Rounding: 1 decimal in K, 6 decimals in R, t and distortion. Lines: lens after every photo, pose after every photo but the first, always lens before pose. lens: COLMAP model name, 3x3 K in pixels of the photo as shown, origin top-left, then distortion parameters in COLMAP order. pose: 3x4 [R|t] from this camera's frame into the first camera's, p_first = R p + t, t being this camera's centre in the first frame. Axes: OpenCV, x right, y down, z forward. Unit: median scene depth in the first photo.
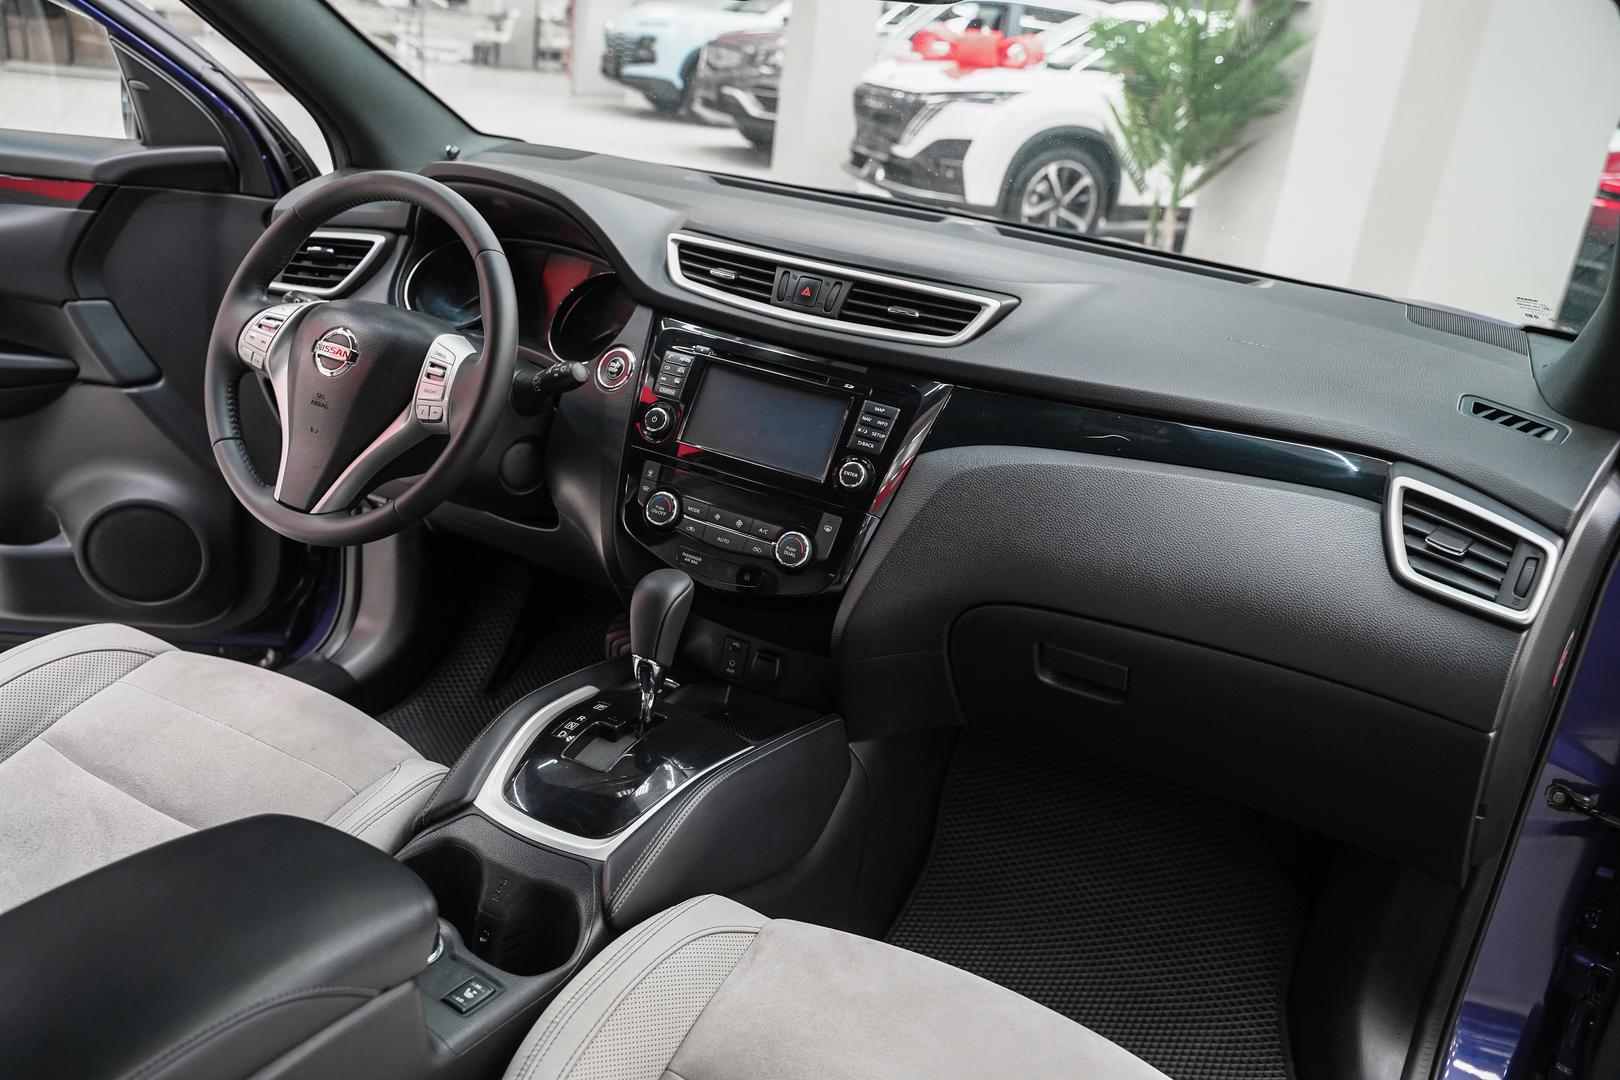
lens RADIAL K [[1263.2, 0, 810.0], [0, 1263.2, 540.0], [0, 0, 1]] dist [-0.021409, 0.005706]
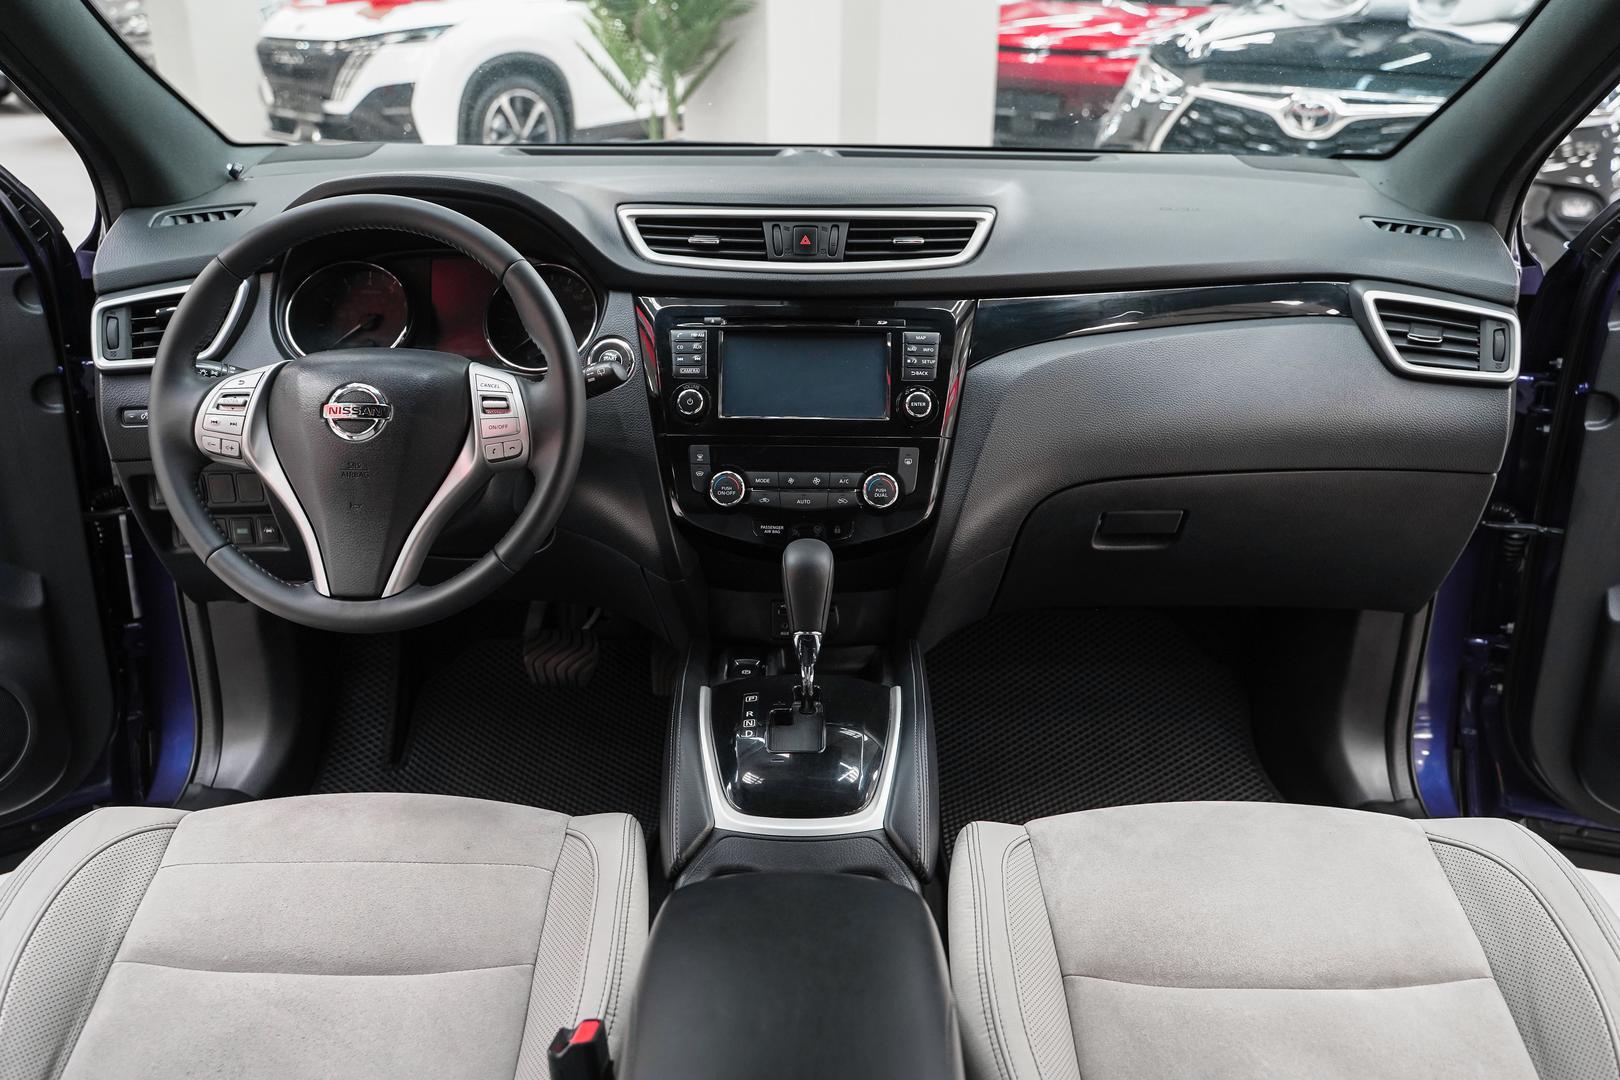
lens RADIAL K [[1291.2, 0, 810.0], [0, 1291.2, 540.0], [0, 0, 1]] dist [-0.027753, 0.011991]
pose [[0.886685, -0.278164, 0.369342, -0.429029], [0.260037, 0.960499, 0.099109, -0.067333], [-0.382321, 0.008165, 0.923993, 0.056758]]
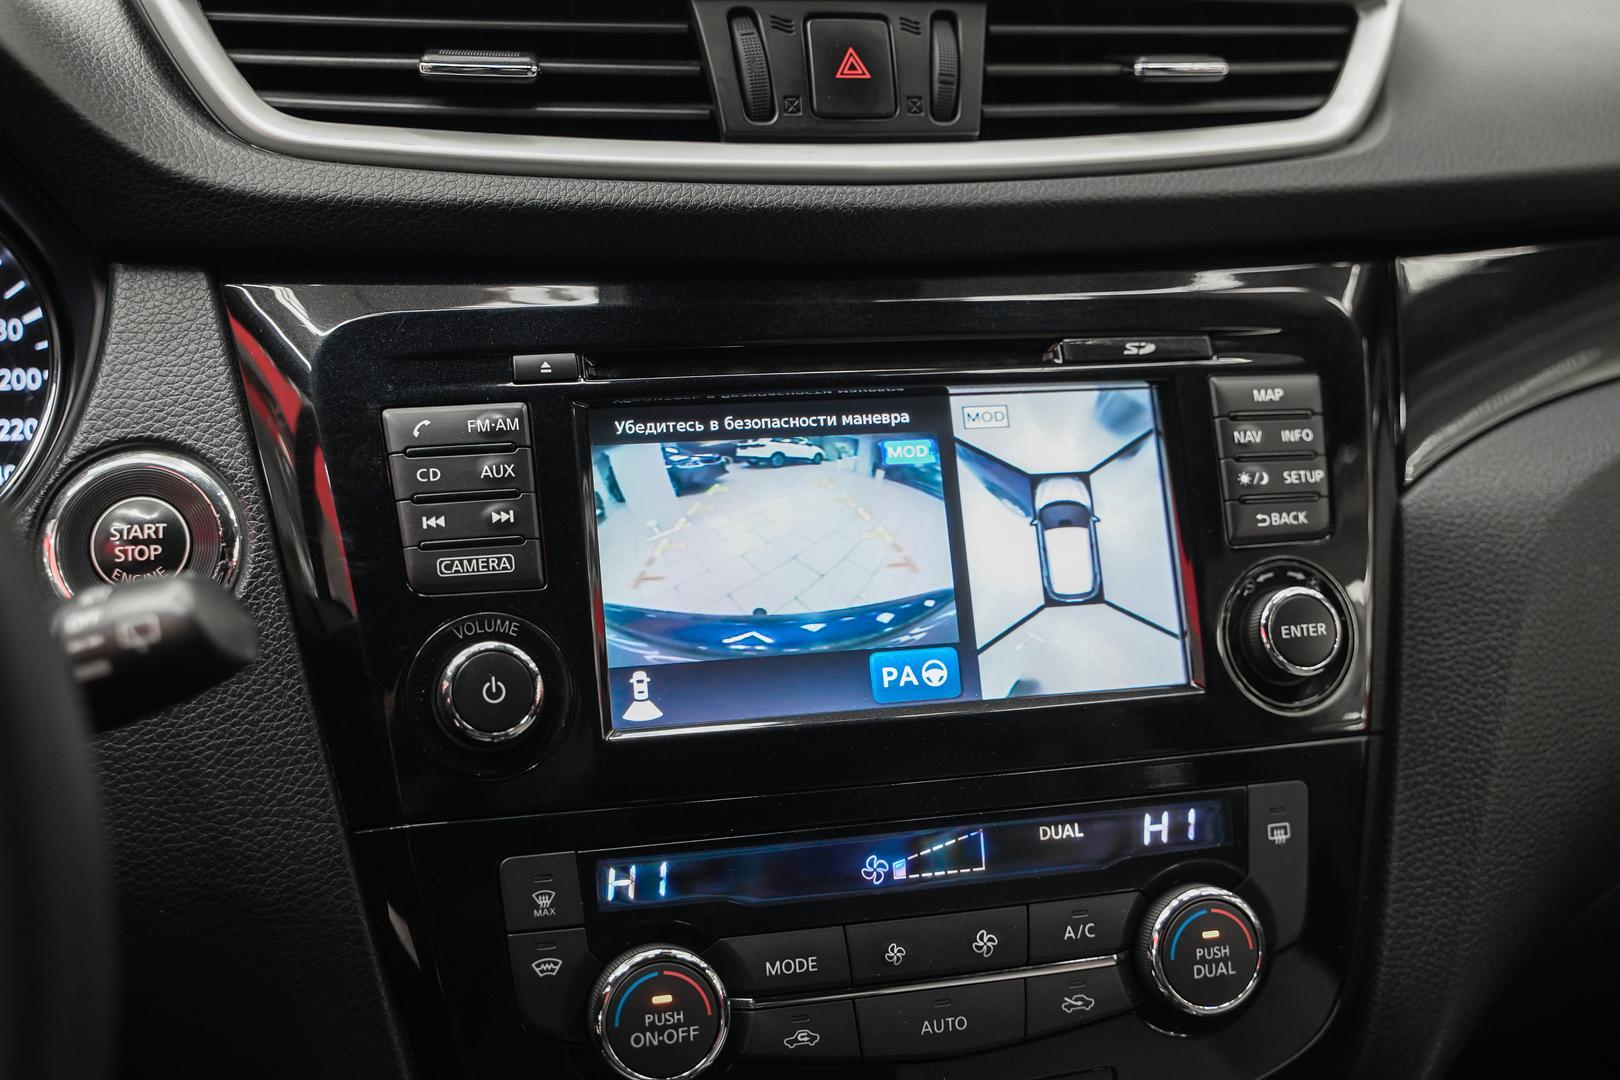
lens RADIAL K [[1873.5, 0, 810.0], [0, 1873.5, 540.0], [0, 0, 1]] dist [-0.017657, -0.019649]
pose [[0.737940, -0.318186, 0.595149, -0.279873], [0.298112, 0.944862, 0.135517, -0.152018], [-0.605453, 0.077418, 0.792106, 0.666719]]
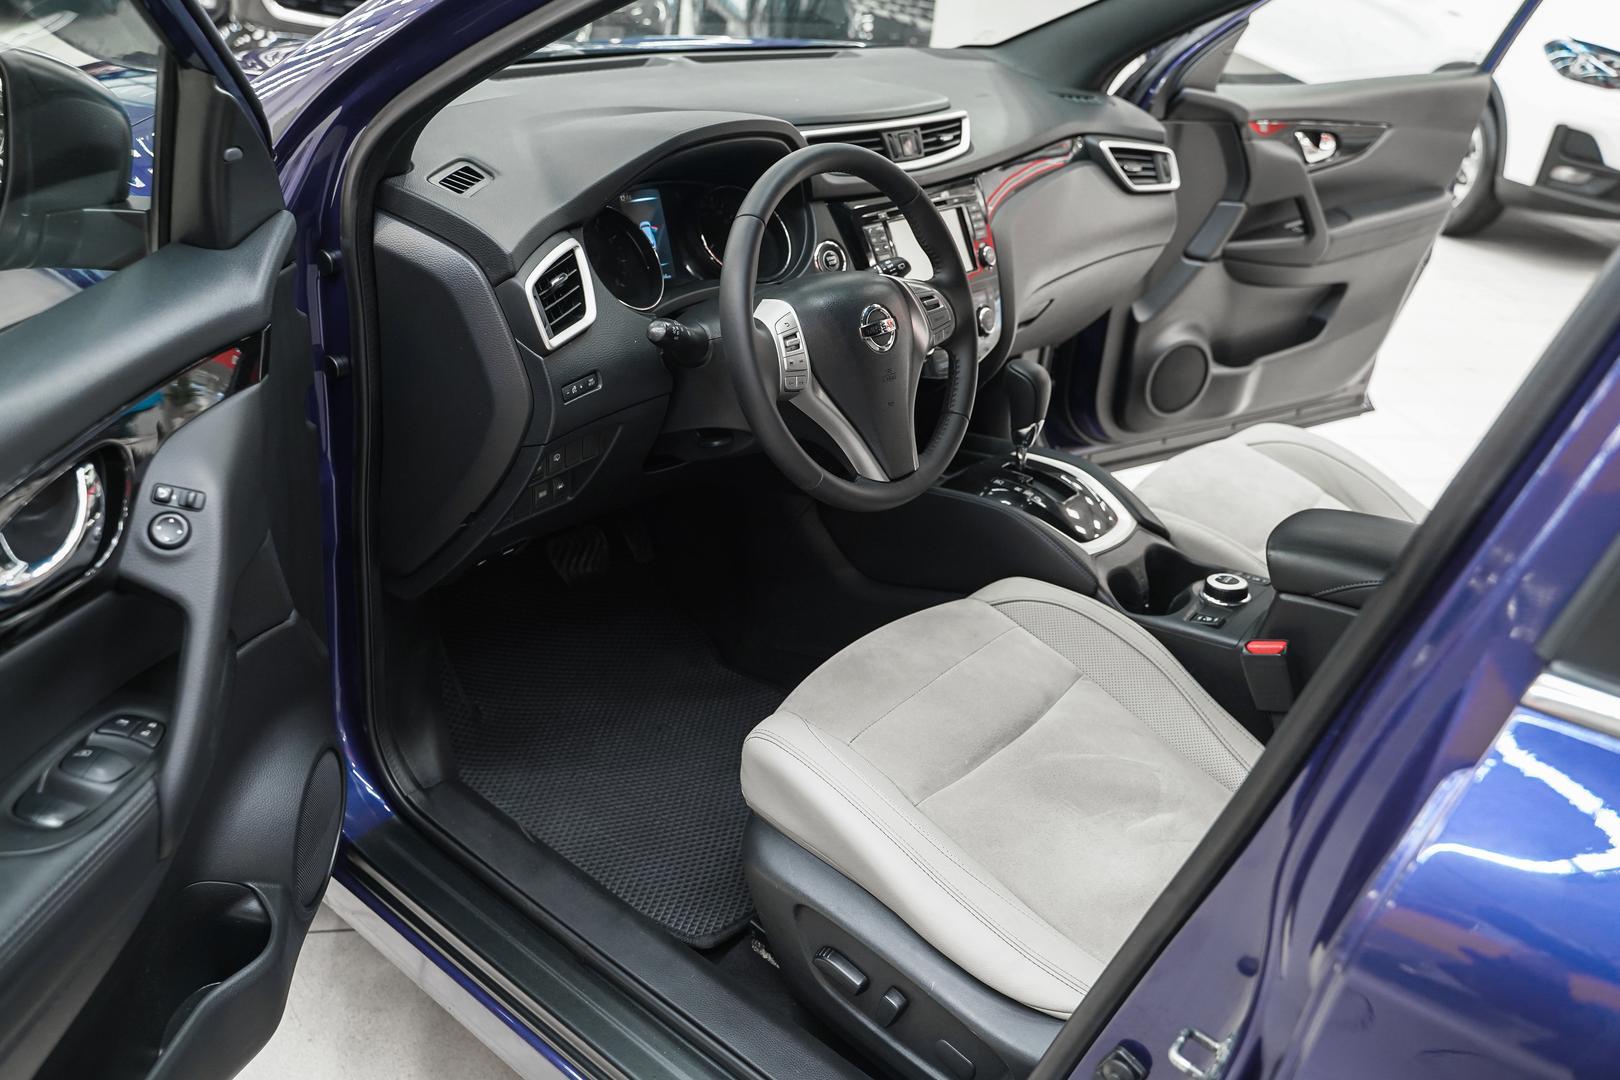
lens RADIAL K [[1322.4, 0, 776.5], [0, 1322.4, 568.5], [0, 0, 1]] dist [-0.046944, 0.000551]
pose [[0.231858, -0.552054, 0.800923, -1.325839], [0.298163, 0.824061, 0.481687, -0.515353], [-0.925927, 0.127122, 0.355667, 0.676023]]
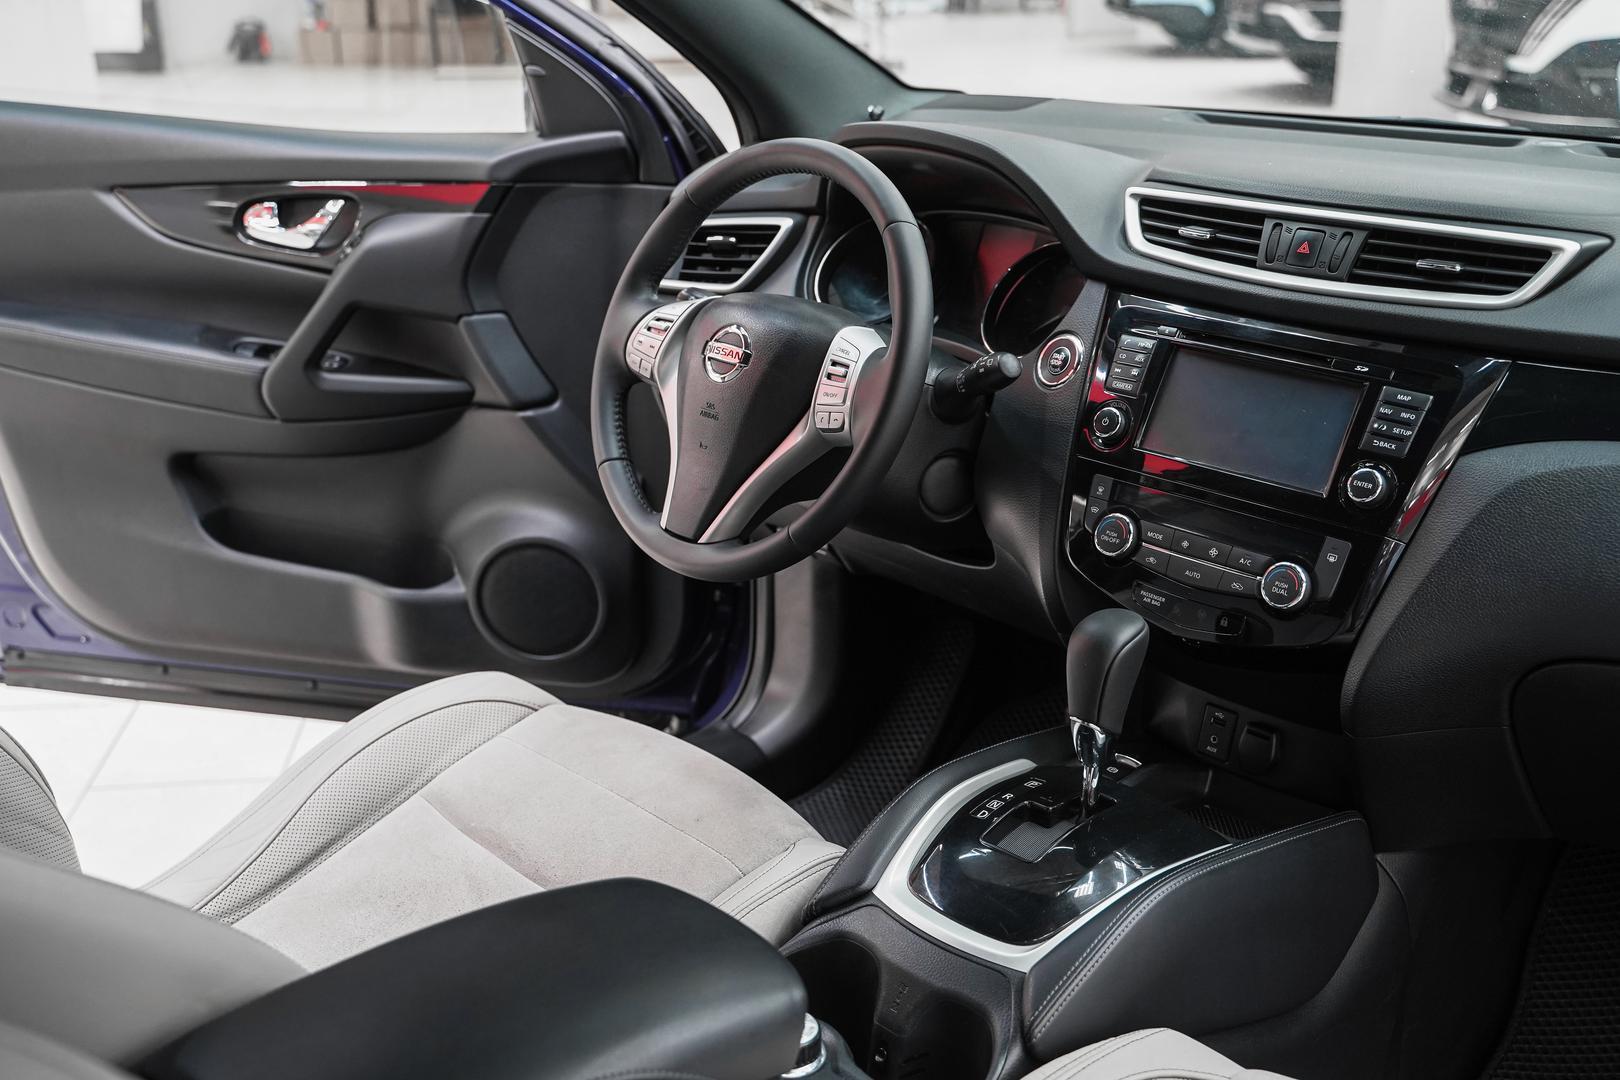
lens RADIAL K [[1651.9, 0, 810.0], [0, 1651.9, 540.0], [0, 0, 1]] dist [-0.014765, 0.007612]
pose [[0.941074, -0.008136, -0.338103, 0.050027], [-0.006472, 0.999094, -0.042057, 0.022080], [0.338139, 0.041767, 0.940169, -0.026326]]
